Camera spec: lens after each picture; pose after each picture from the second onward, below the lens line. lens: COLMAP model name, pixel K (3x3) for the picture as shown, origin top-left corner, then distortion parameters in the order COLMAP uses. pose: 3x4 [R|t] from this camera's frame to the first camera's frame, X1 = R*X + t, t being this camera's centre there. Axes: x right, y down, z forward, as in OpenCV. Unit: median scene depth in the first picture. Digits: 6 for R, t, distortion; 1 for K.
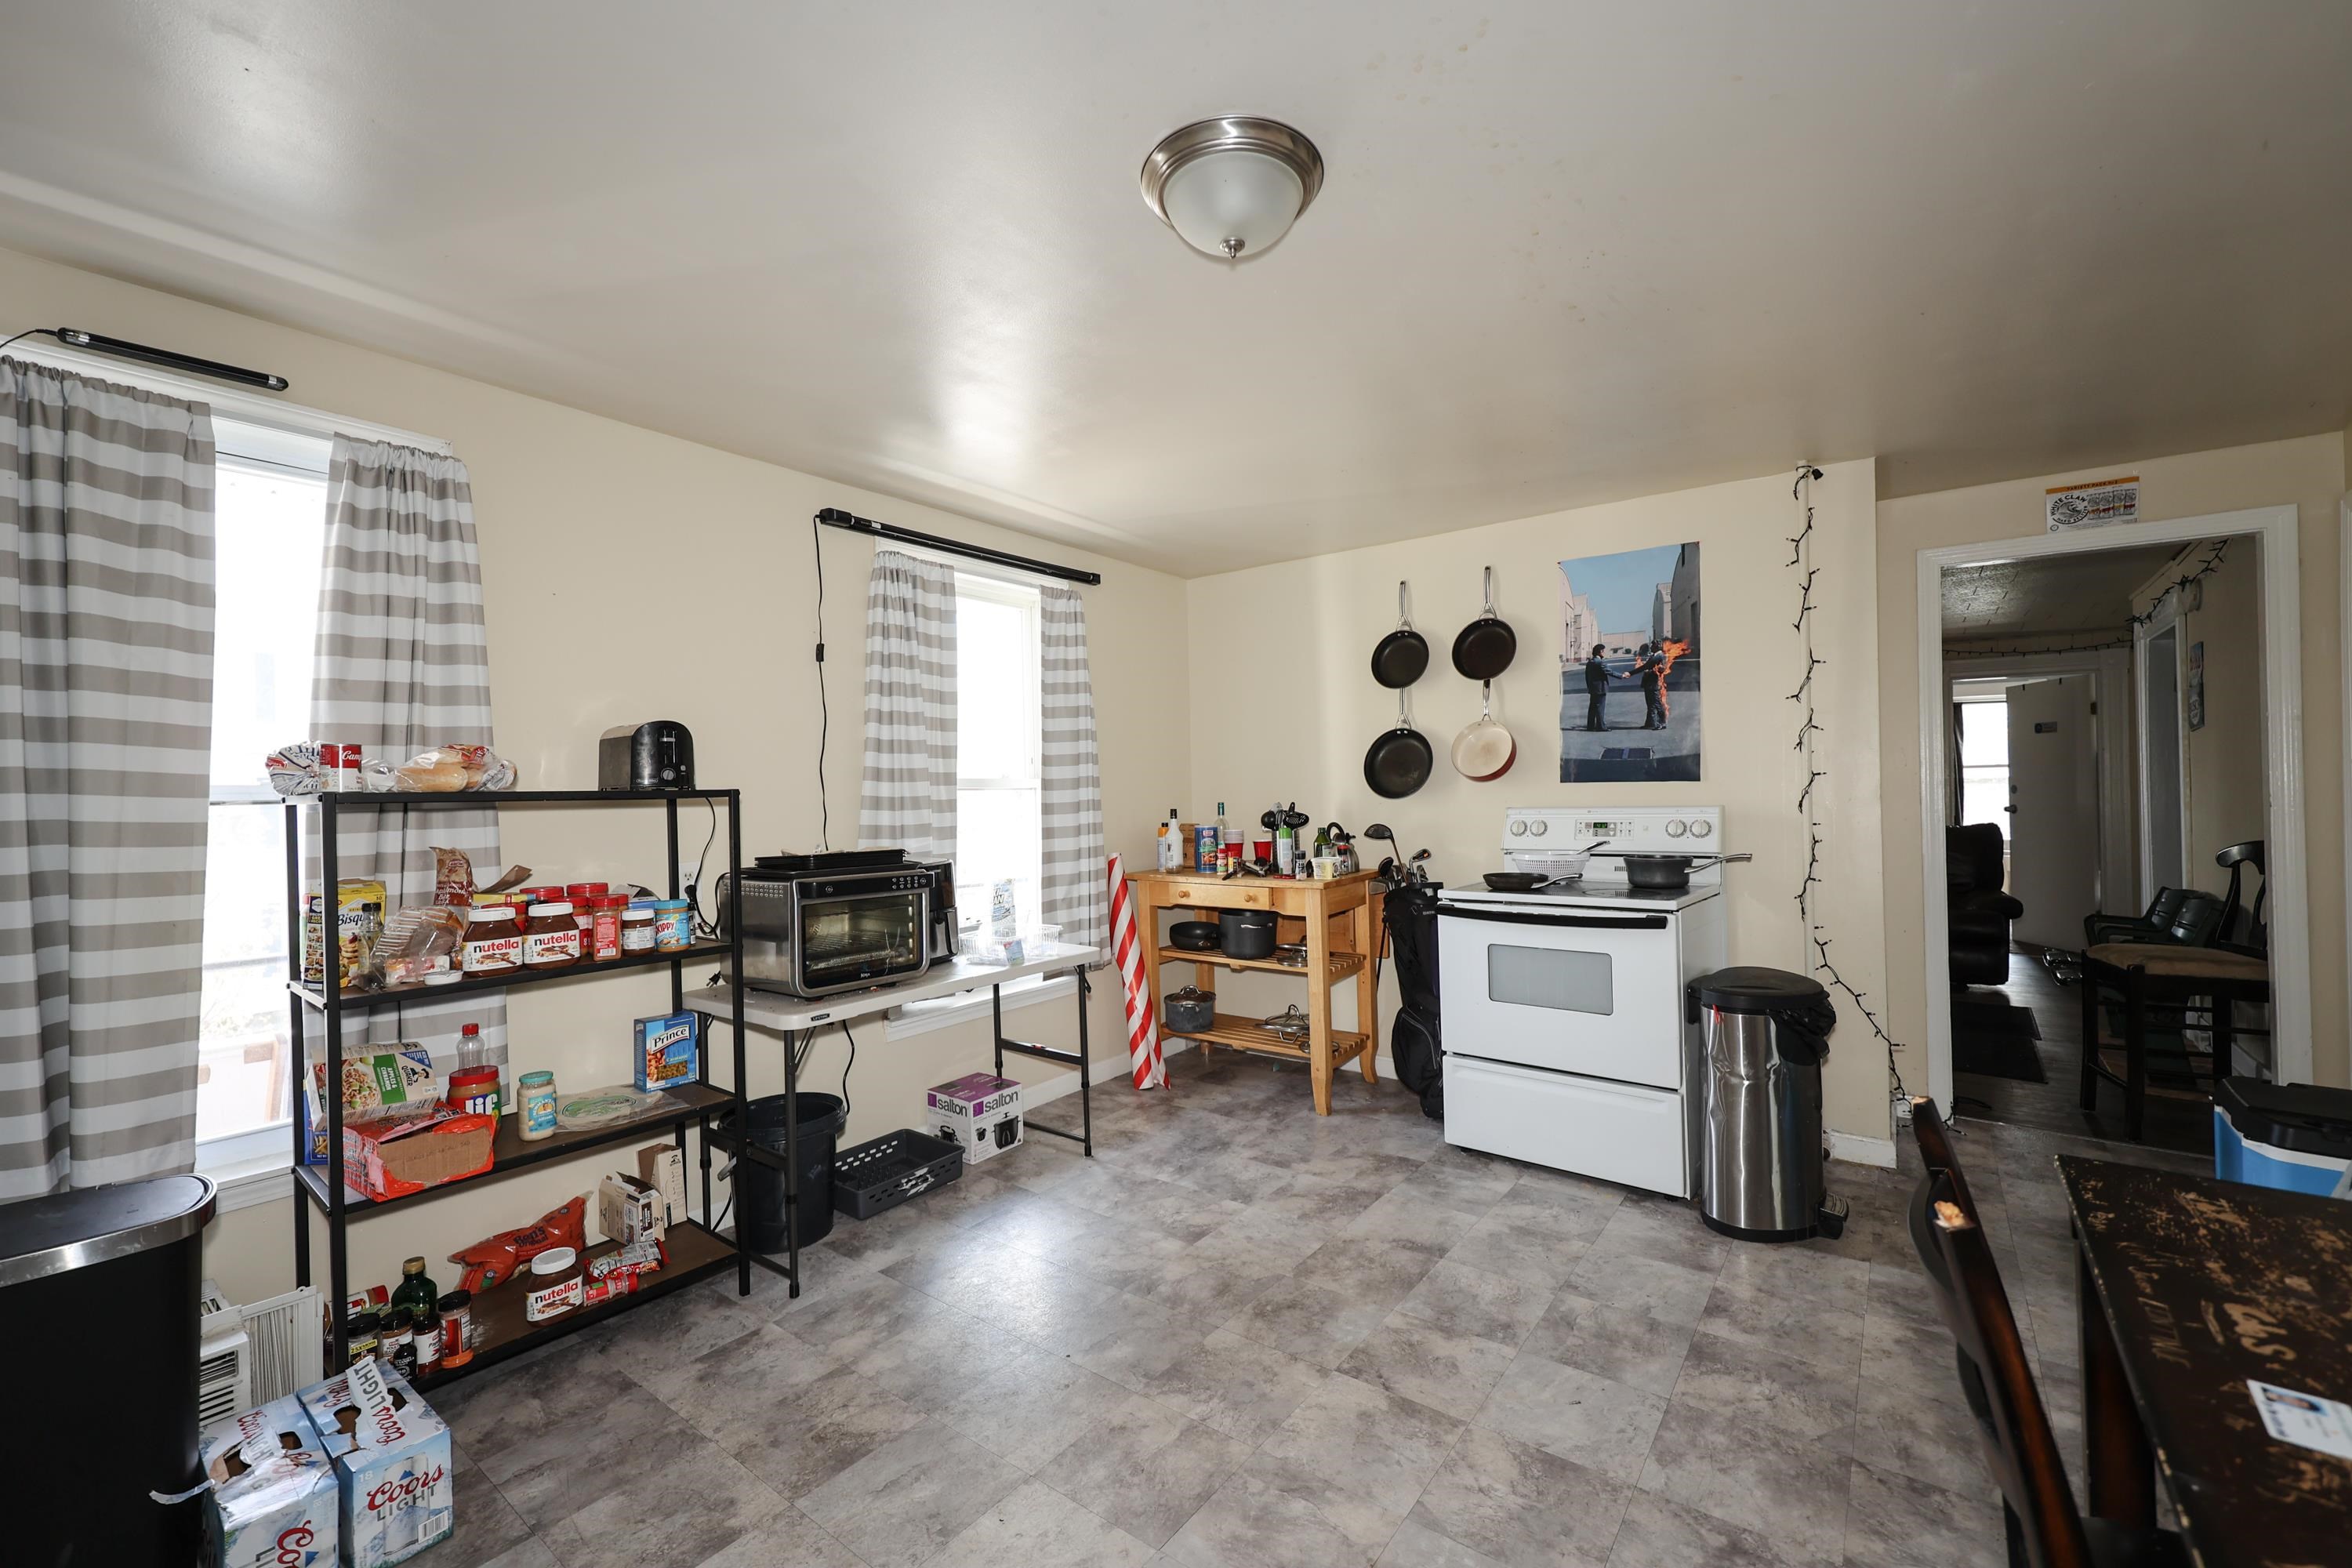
lens RADIAL K [[957.0, 0, 1181.1], [0, 957.0, 795.5], [0, 0, 1]] dist [-0.001451, -0.000304]
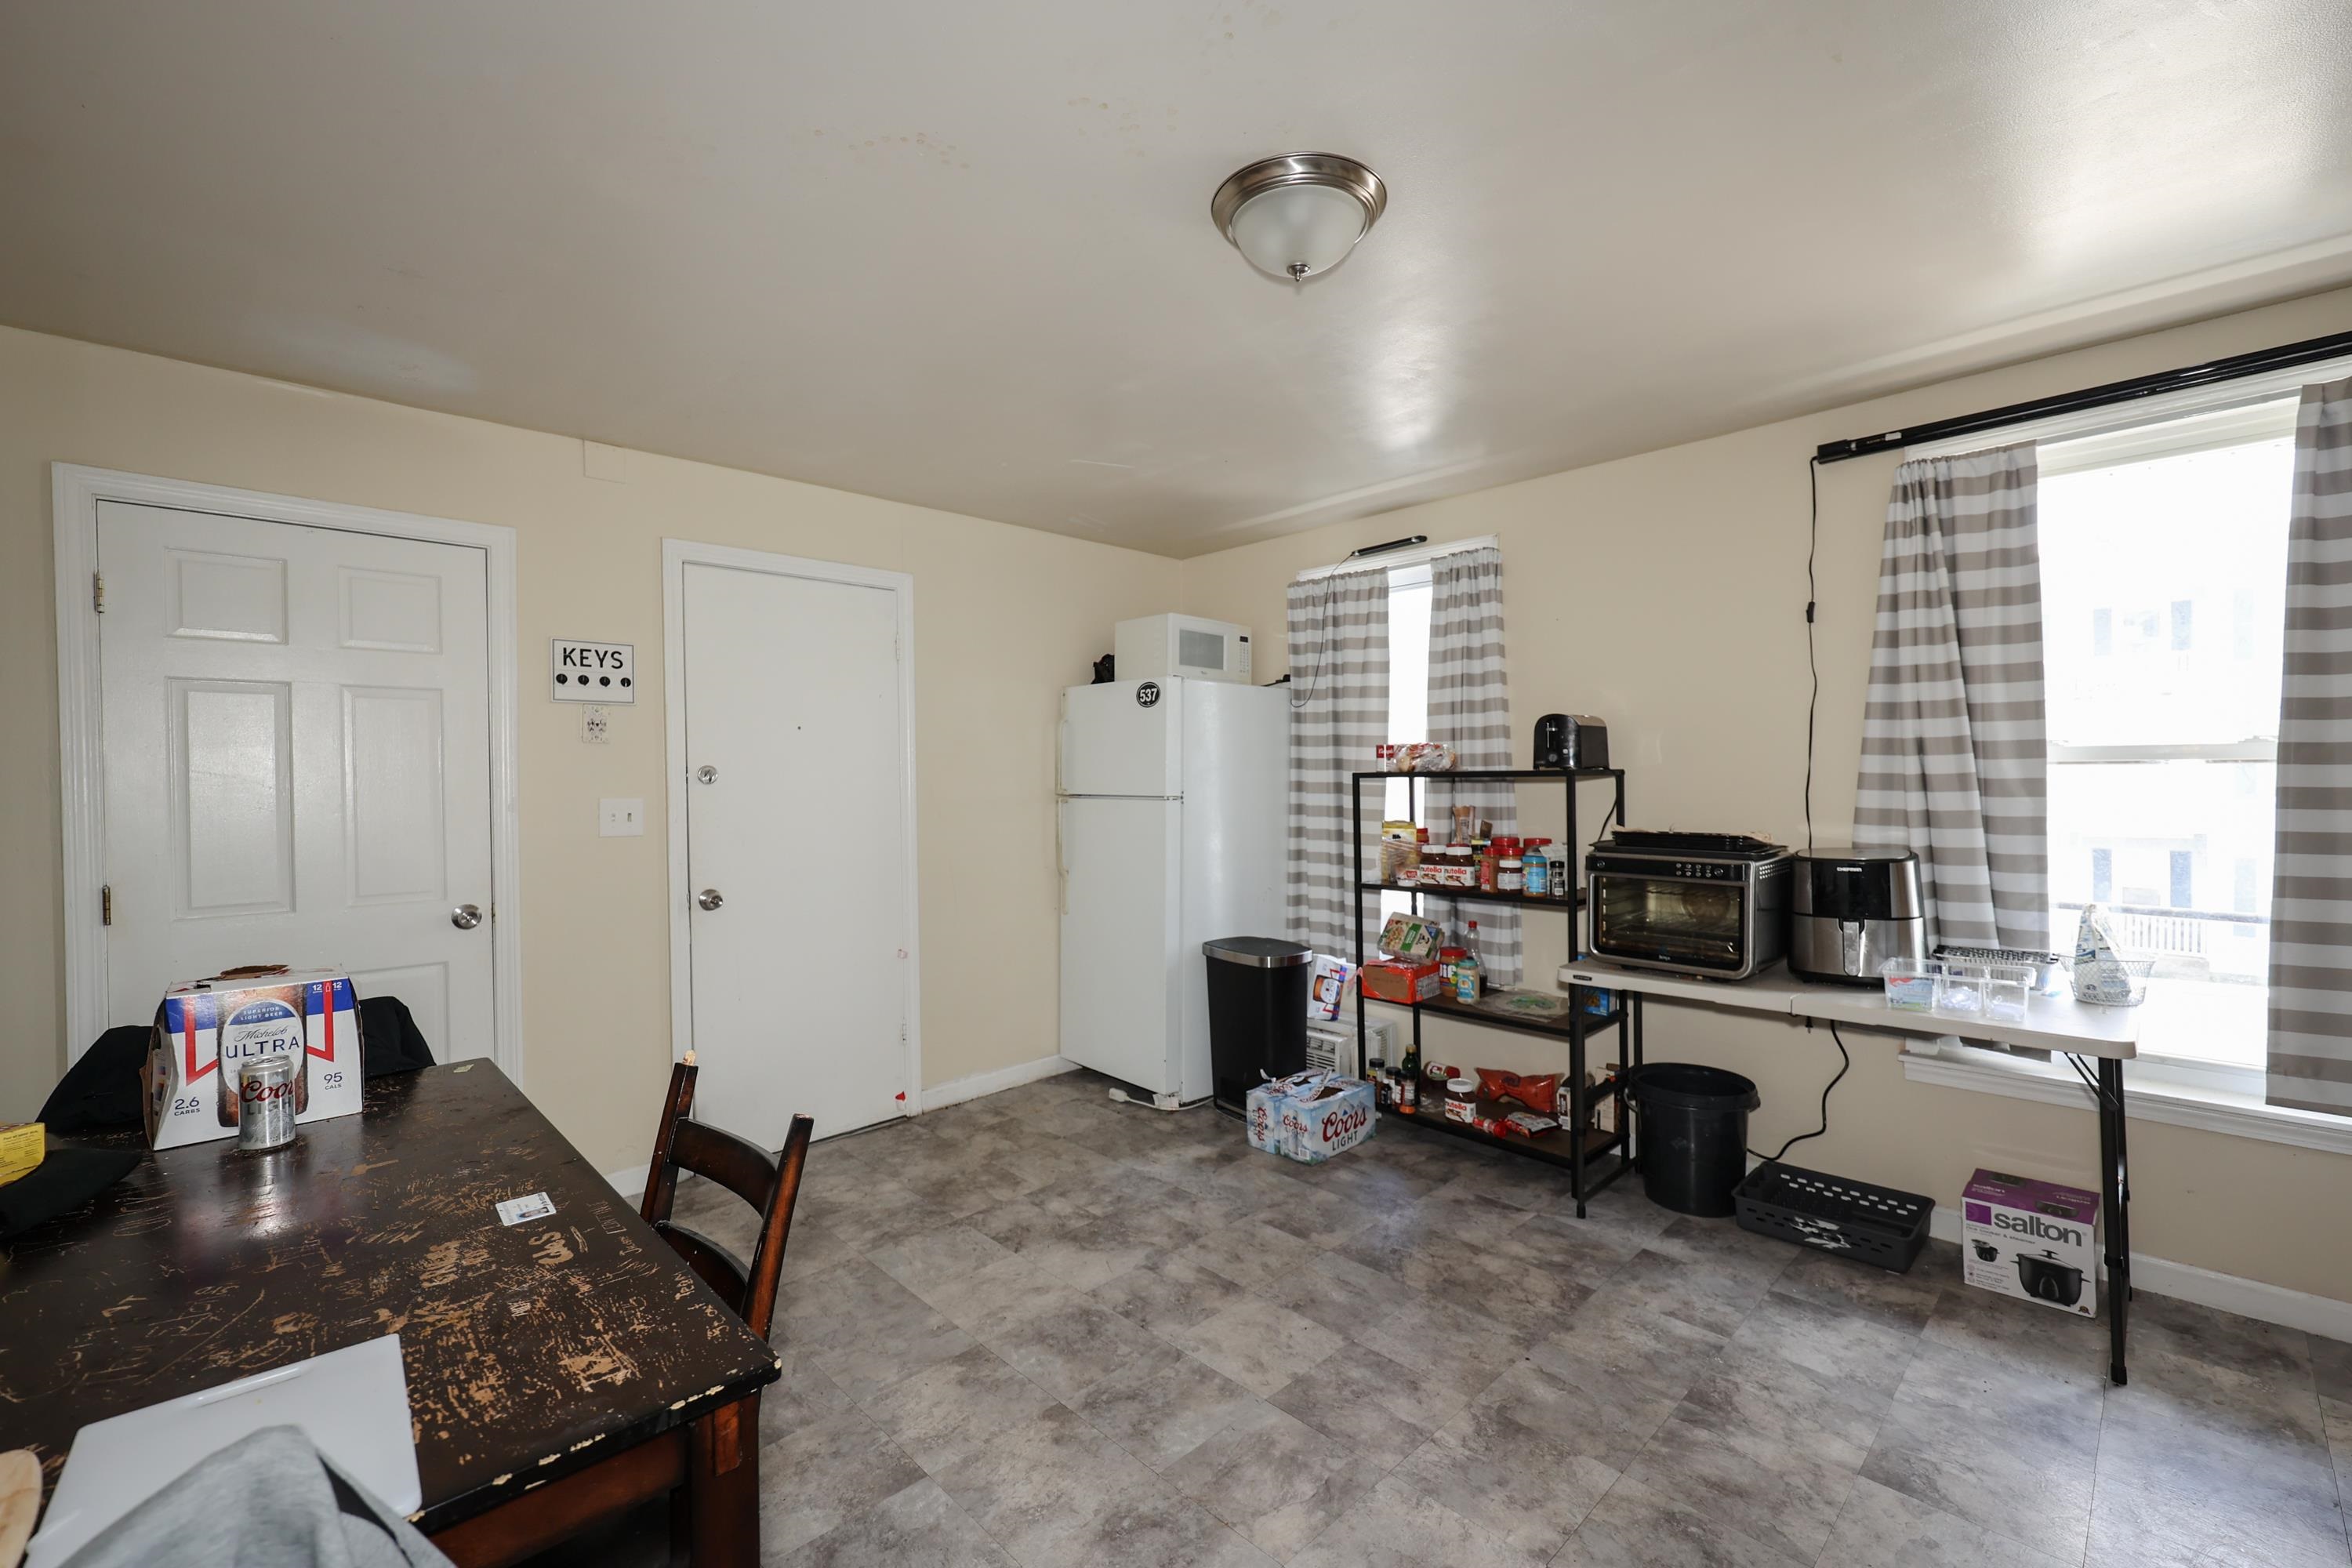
lens RADIAL K [[986.3, 0, 1188.8], [0, 986.3, 789.8], [0, 0, 1]] dist [-0.000385, -0.000048]
pose [[-0.149890, 0.037542, -0.987990, 0.612210], [0.015350, 0.999247, 0.035641, -0.024353], [0.988583, -0.009823, -0.150354, 0.549731]]
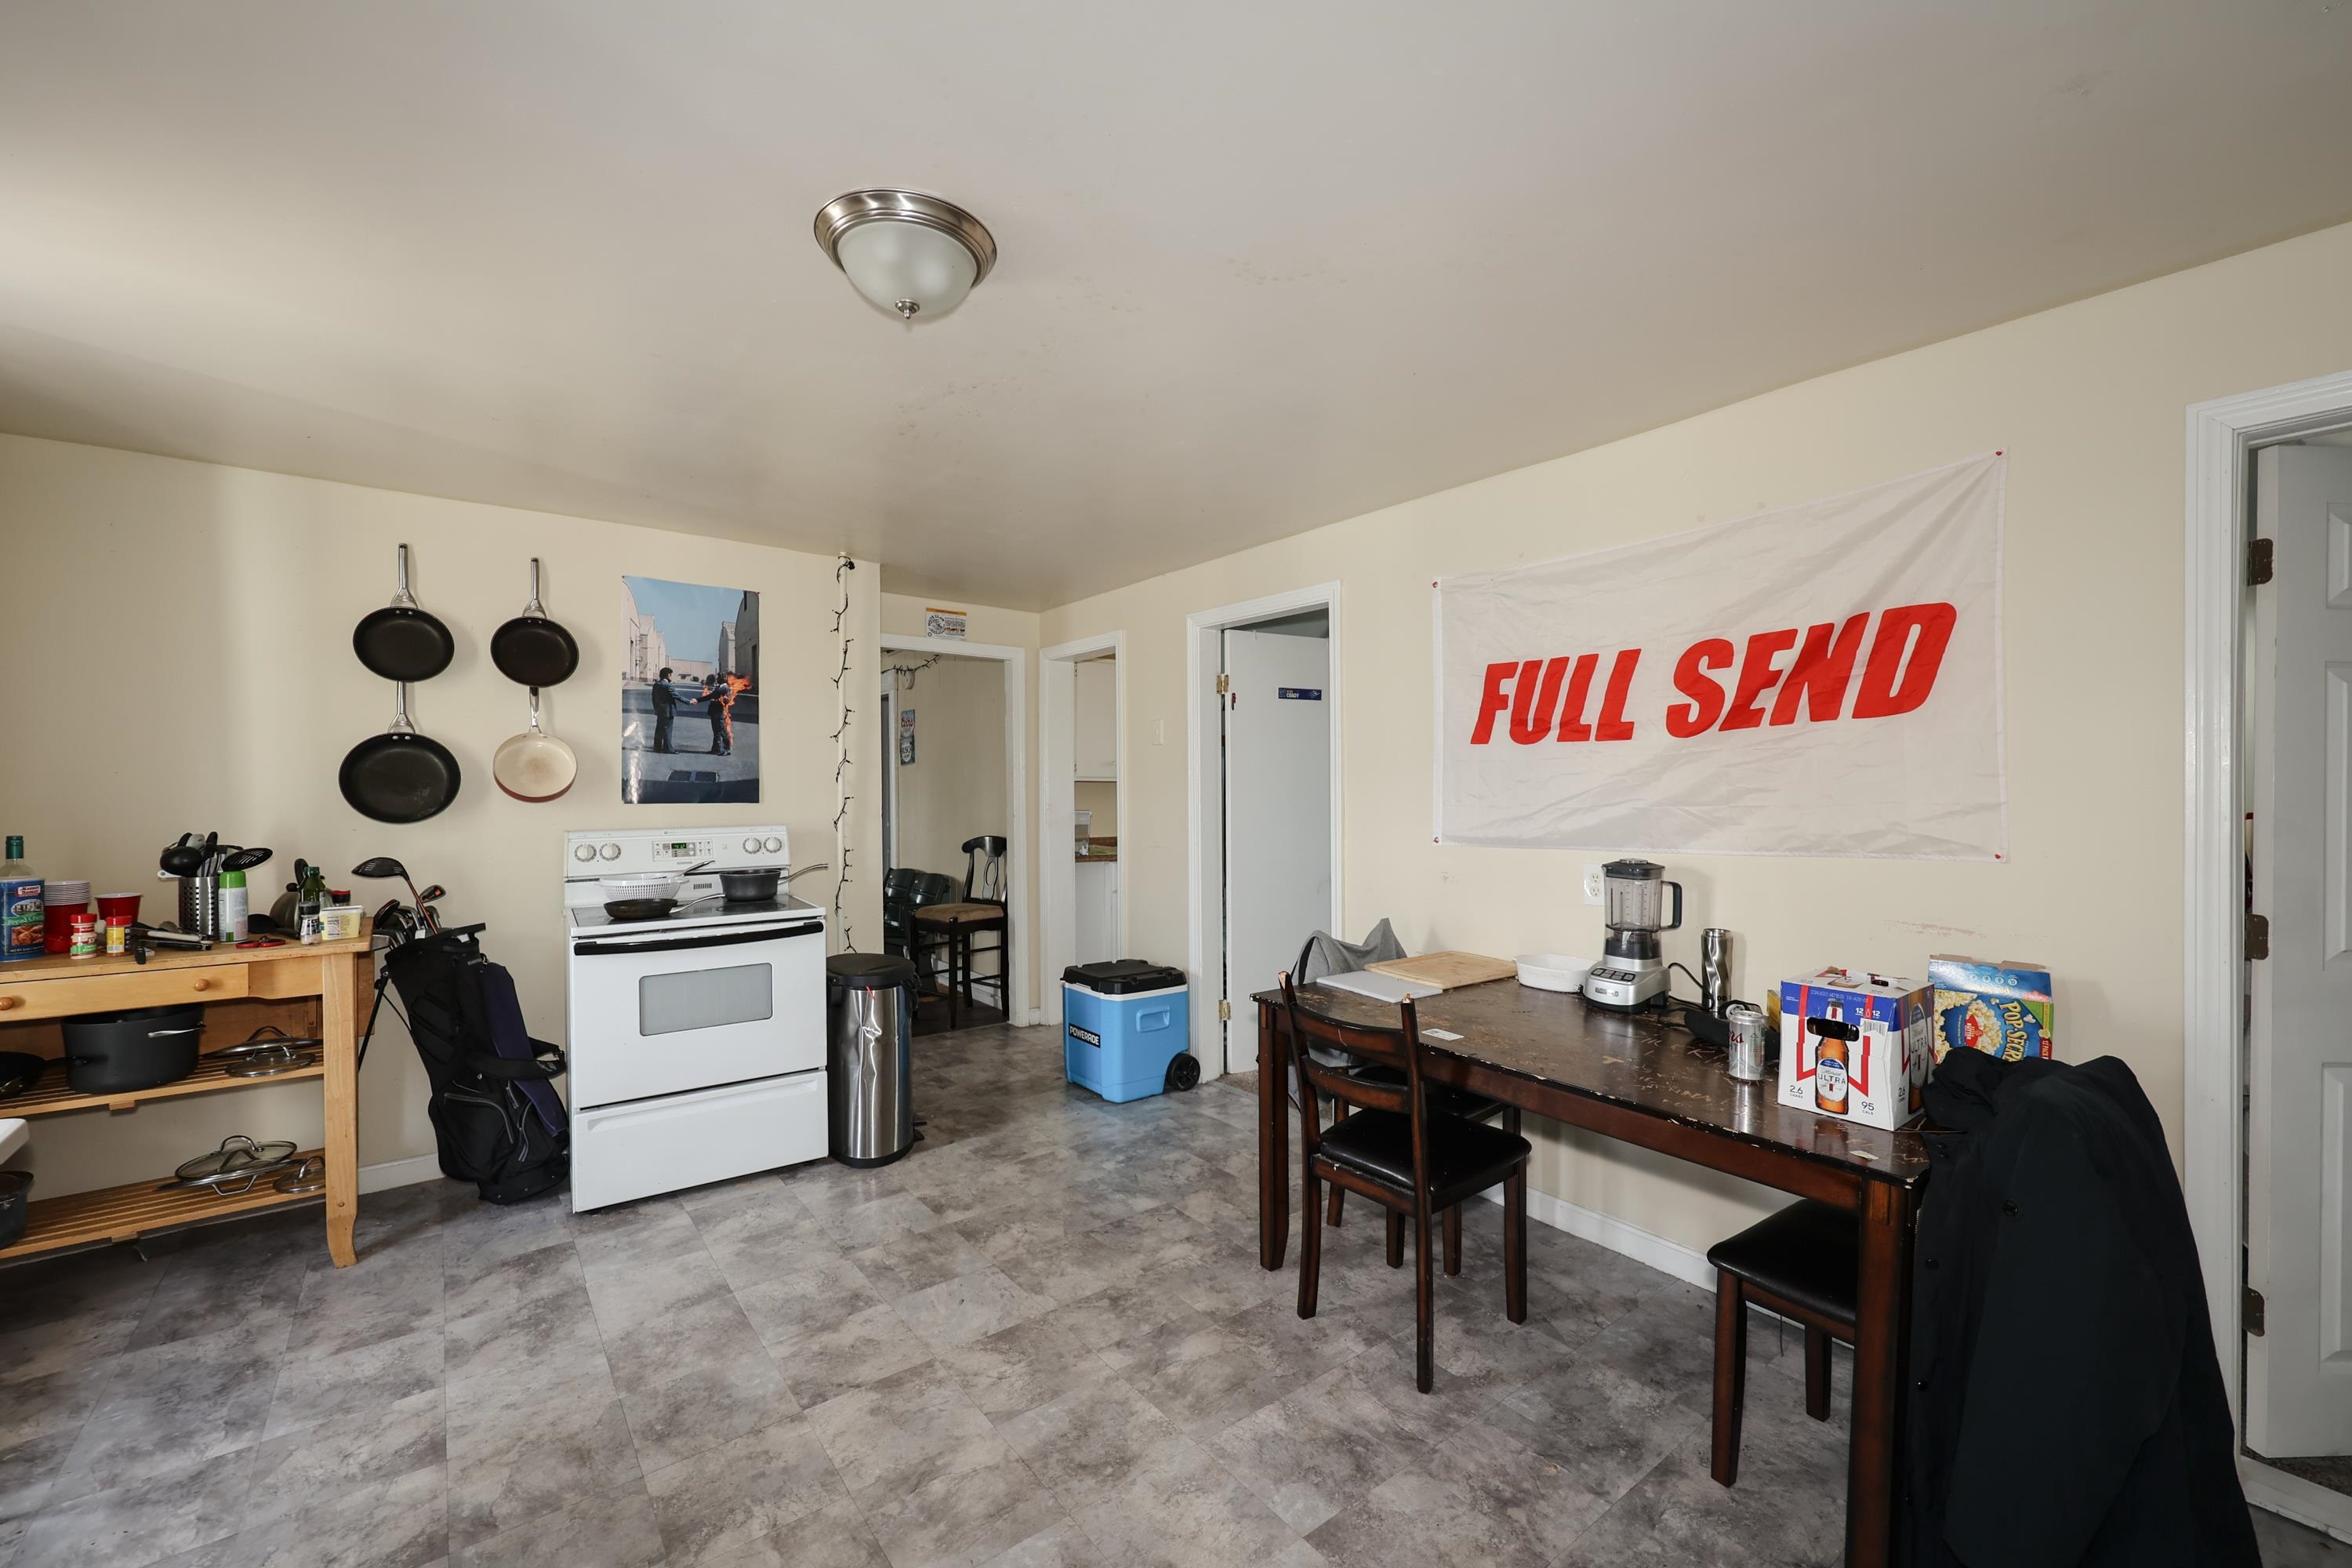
lens RADIAL K [[959.6, 0, 1186.6], [0, 959.6, 786.8], [0, 0, 1]] dist [0.000181, -0.000163]
pose [[0.246670, 0.012368, 0.969021, -0.463432], [-0.001430, 0.999922, -0.012399, -0.021951], [-0.969099, 0.001673, 0.246668, 0.238464]]
